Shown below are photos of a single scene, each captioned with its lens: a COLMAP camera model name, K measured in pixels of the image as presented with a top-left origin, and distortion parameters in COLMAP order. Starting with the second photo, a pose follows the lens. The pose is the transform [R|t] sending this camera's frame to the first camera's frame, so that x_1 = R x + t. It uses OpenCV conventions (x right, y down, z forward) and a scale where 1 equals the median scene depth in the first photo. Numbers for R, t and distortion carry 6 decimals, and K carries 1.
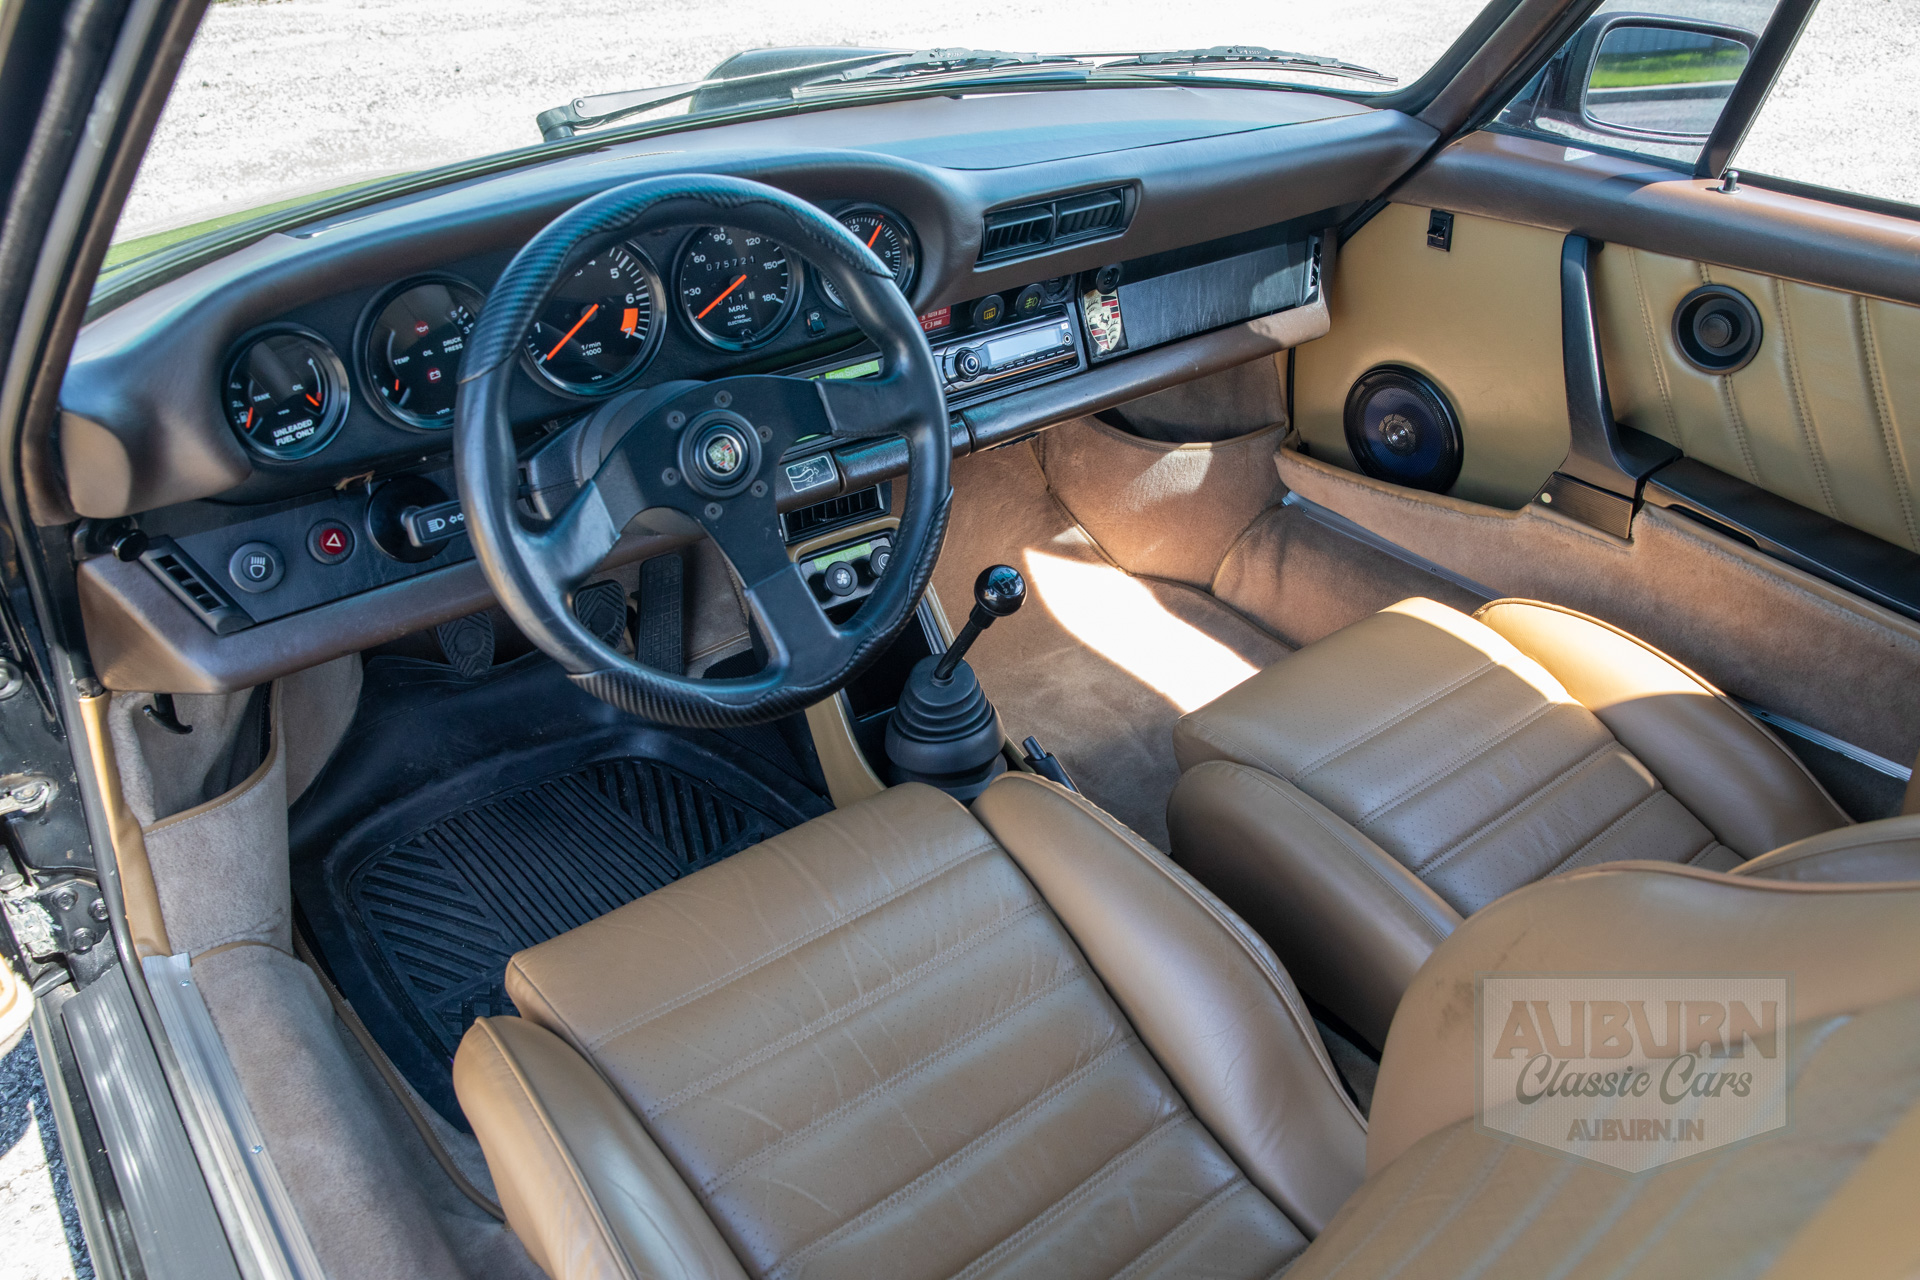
lens RADIAL K [[1446.3, 0, 957.9], [0, 1446.3, 651.8], [0, 0, 1]] dist [-0.008468, 0.007968]
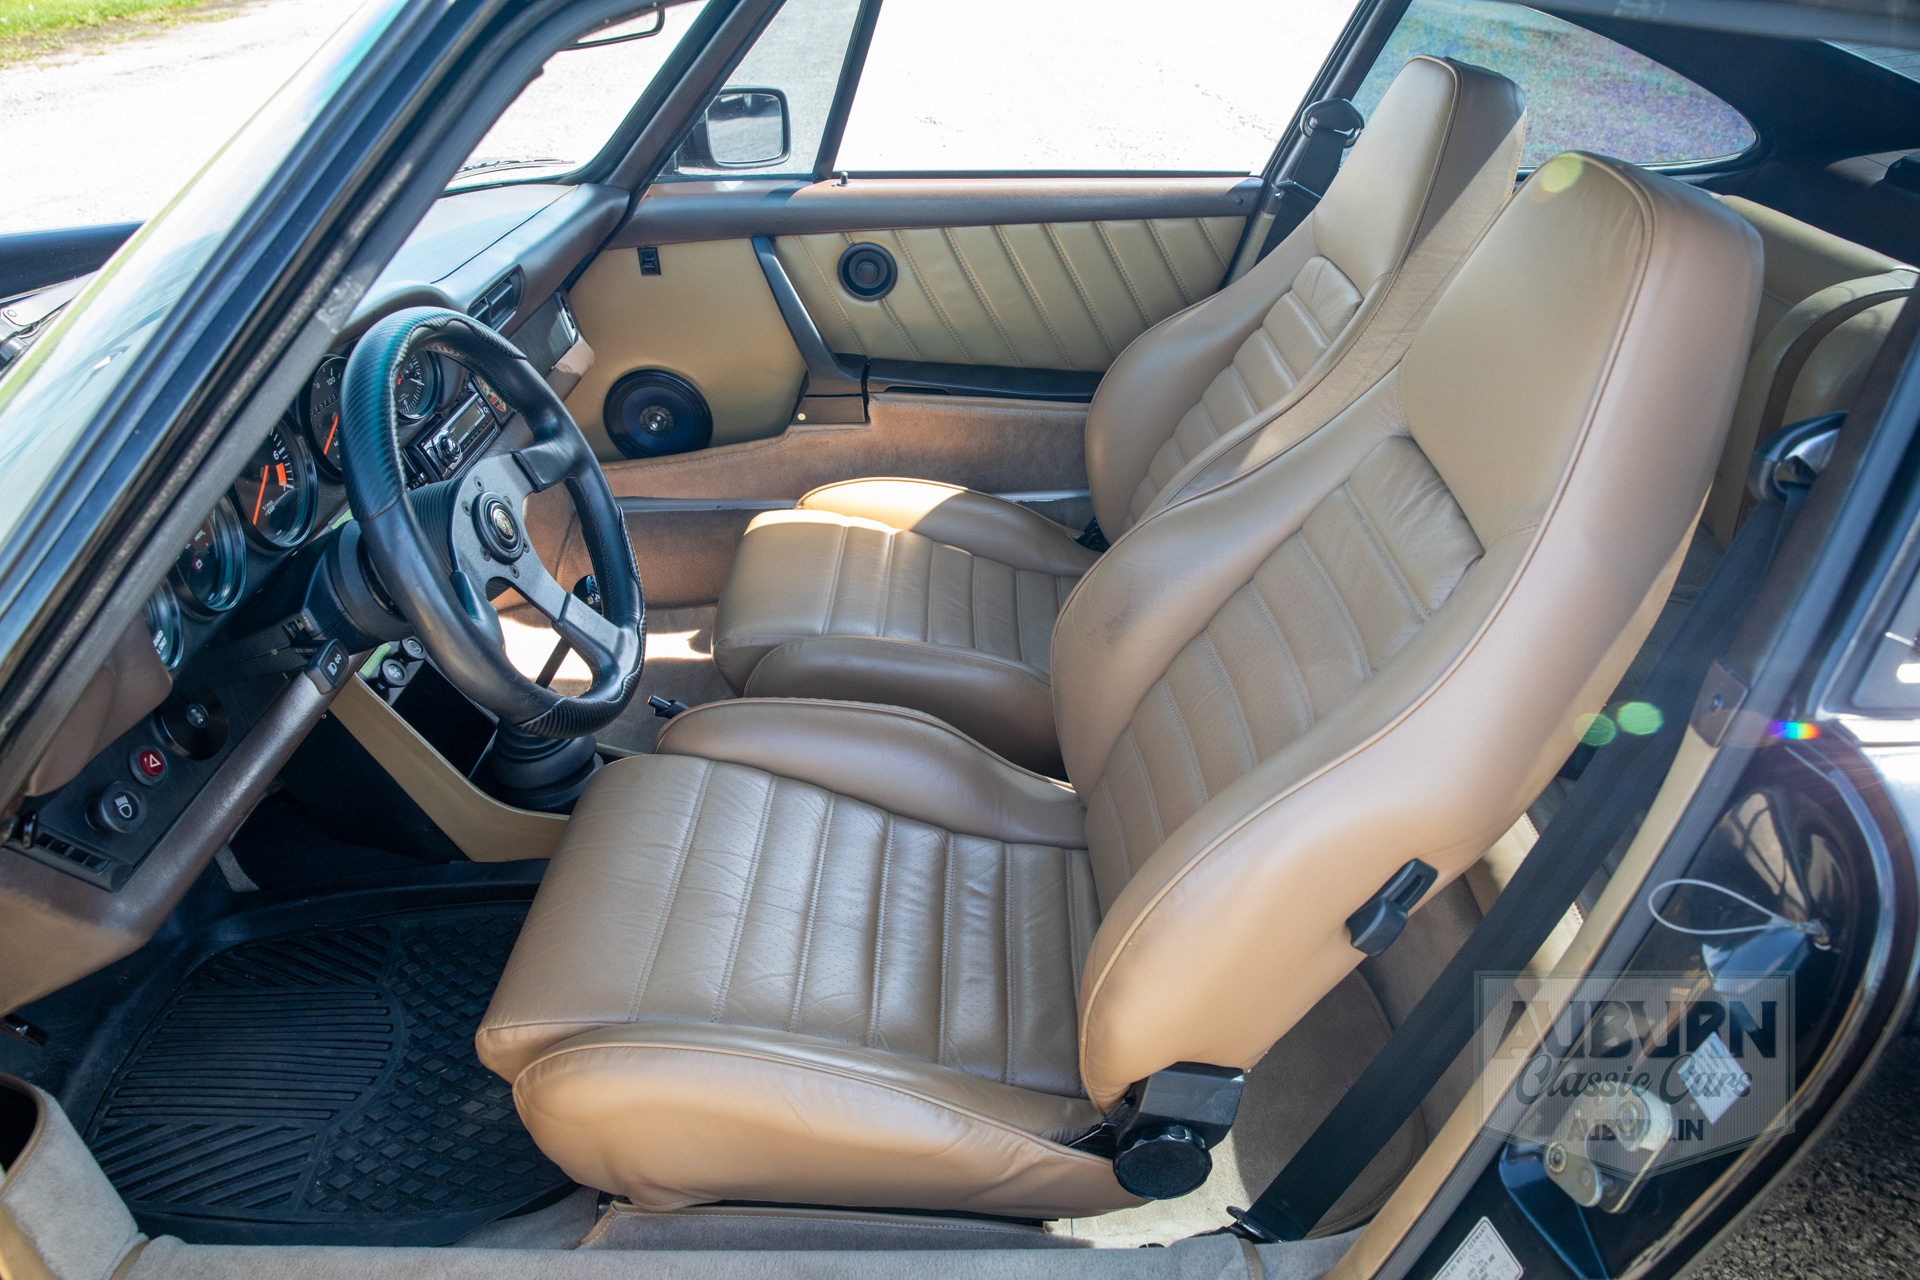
lens RADIAL K [[1347.1, 0, 957.6], [0, 1347.1, 630.1], [0, 0, 1]] dist [-0.037964, 0.005682]
pose [[0.633567, -0.404740, 0.659377, -0.490934], [0.433647, 0.891569, 0.130592, -0.027868], [-0.640736, 0.203199, 0.740383, -0.037872]]
